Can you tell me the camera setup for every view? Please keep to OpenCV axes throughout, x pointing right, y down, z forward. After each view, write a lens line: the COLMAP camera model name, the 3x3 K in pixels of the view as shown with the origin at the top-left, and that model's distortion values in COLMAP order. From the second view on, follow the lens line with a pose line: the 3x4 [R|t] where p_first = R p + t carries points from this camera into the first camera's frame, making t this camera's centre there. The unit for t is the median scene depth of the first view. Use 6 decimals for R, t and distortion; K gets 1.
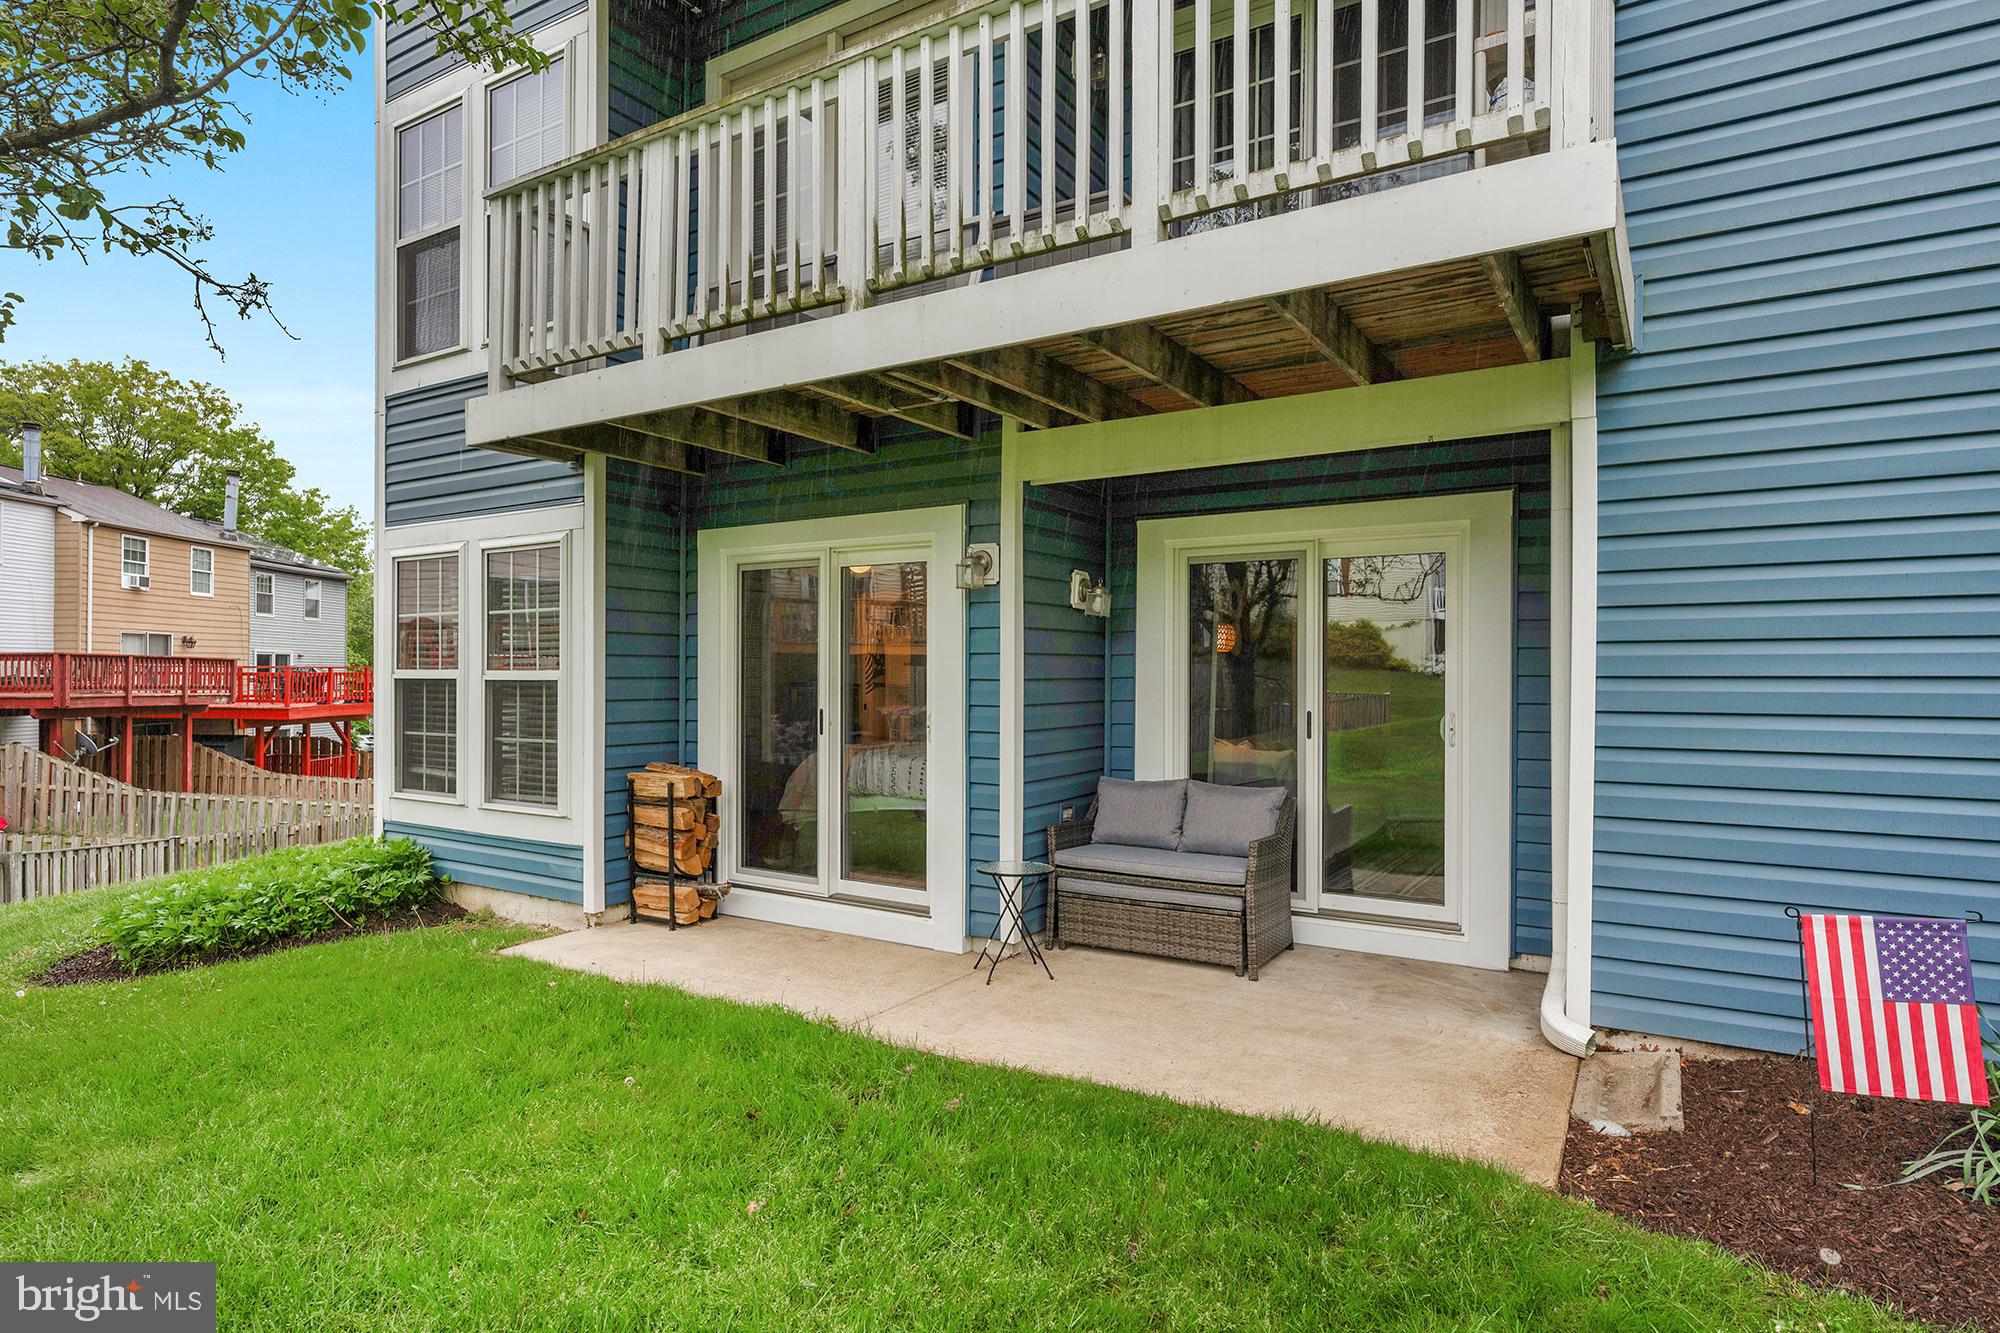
lens RADIAL K [[1036.4, 0, 1010.4], [0, 1036.4, 669.9], [0, 0, 1]] dist [-0.009822, 0.003546]
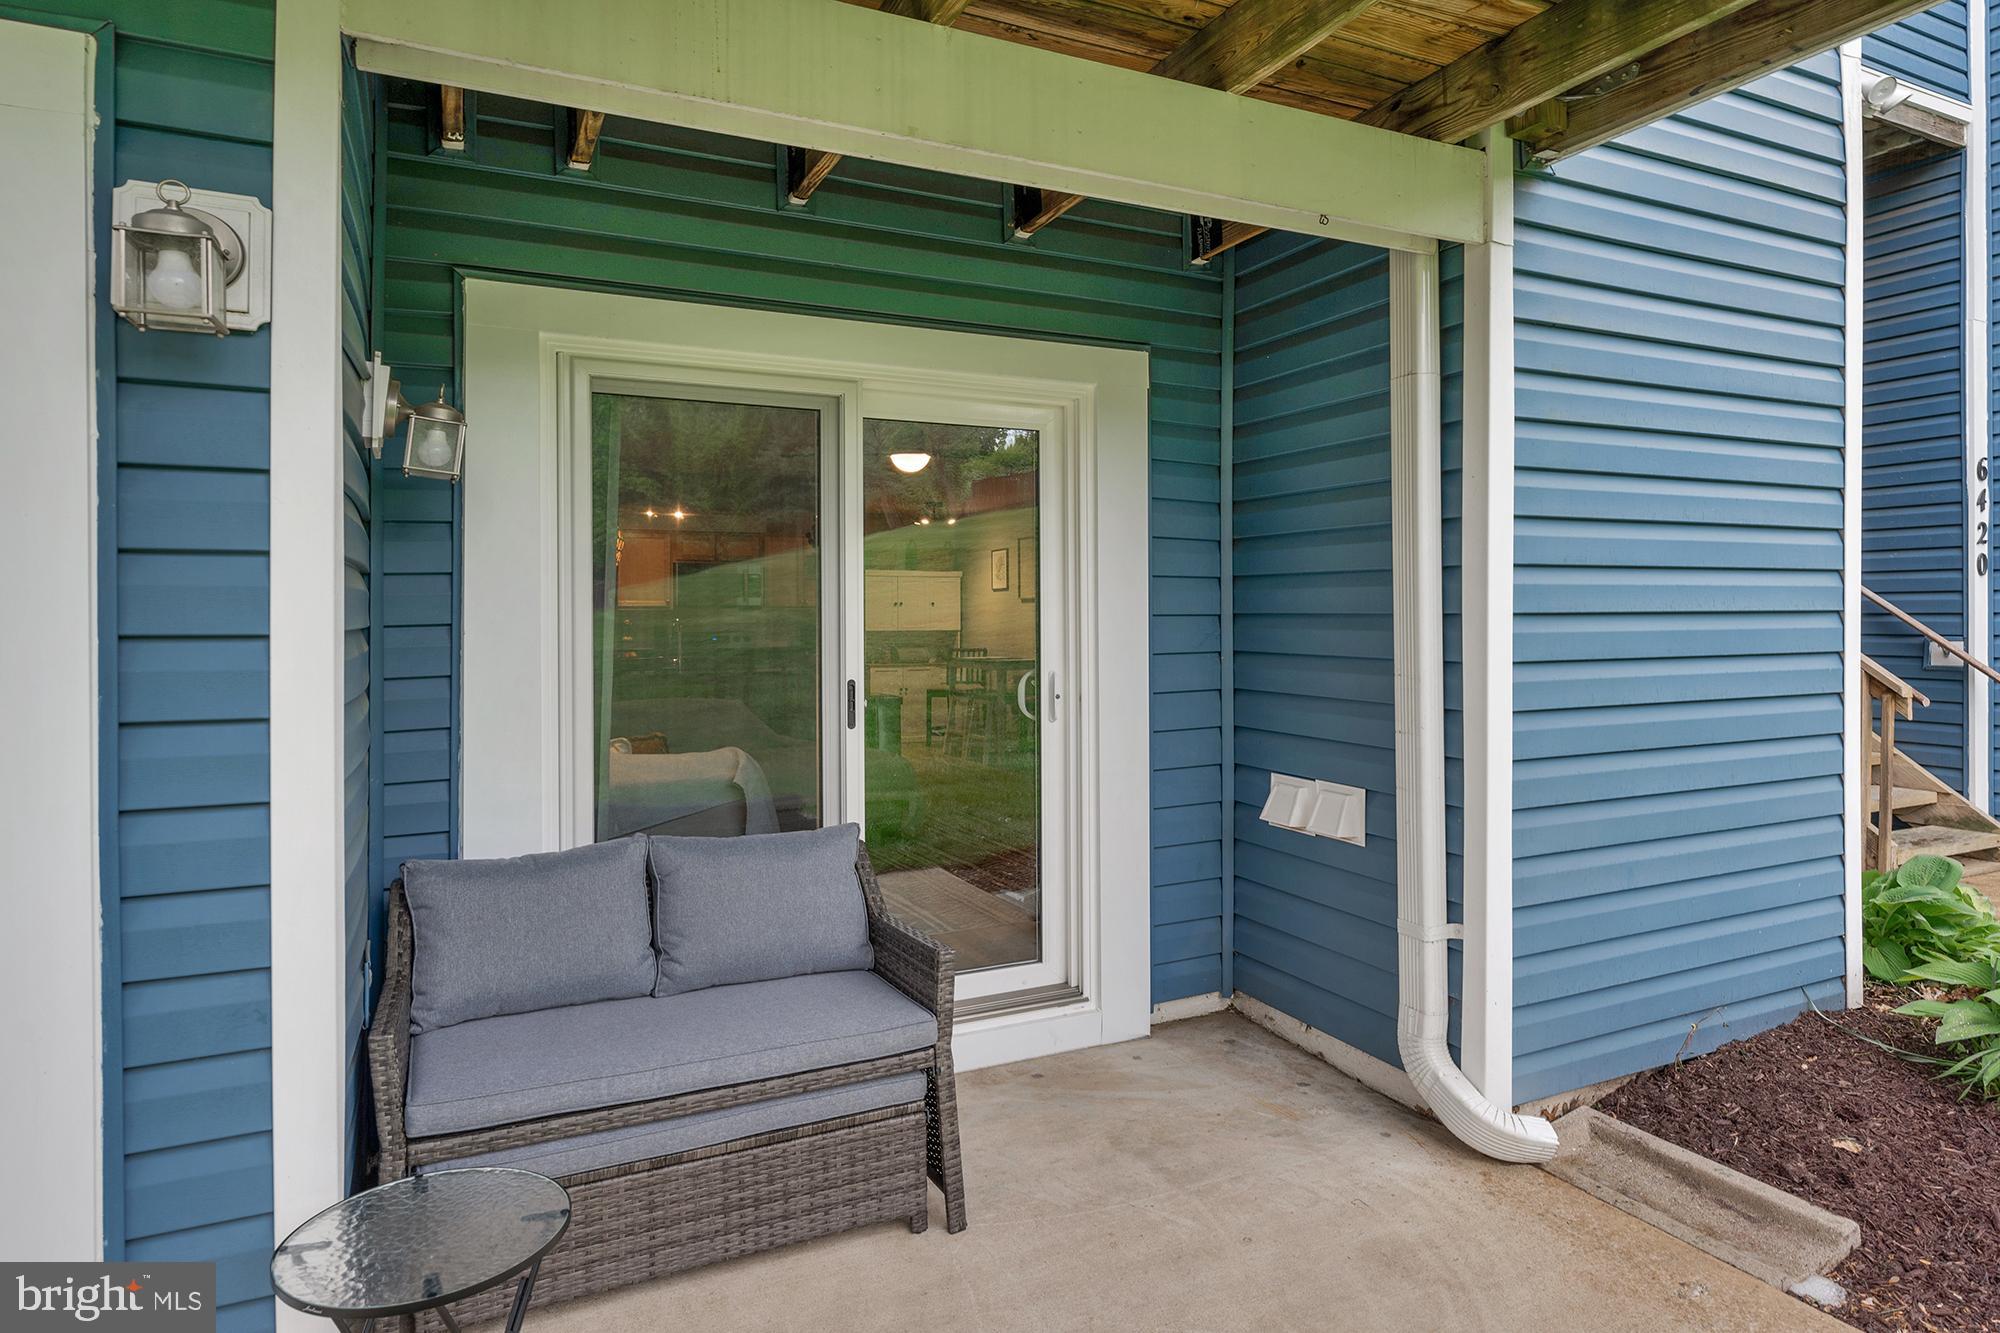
lens RADIAL K [[1036.4, 0, 949.1], [0, 1036.4, 615.6], [0, 0, 1]] dist [-0.009822, 0.003546]
pose [[0.534056, -0.003837, 0.845440, -0.189265], [0.003737, 0.999991, 0.002178, 0.003761], [-0.845441, 0.001996, 0.534065, 0.752762]]
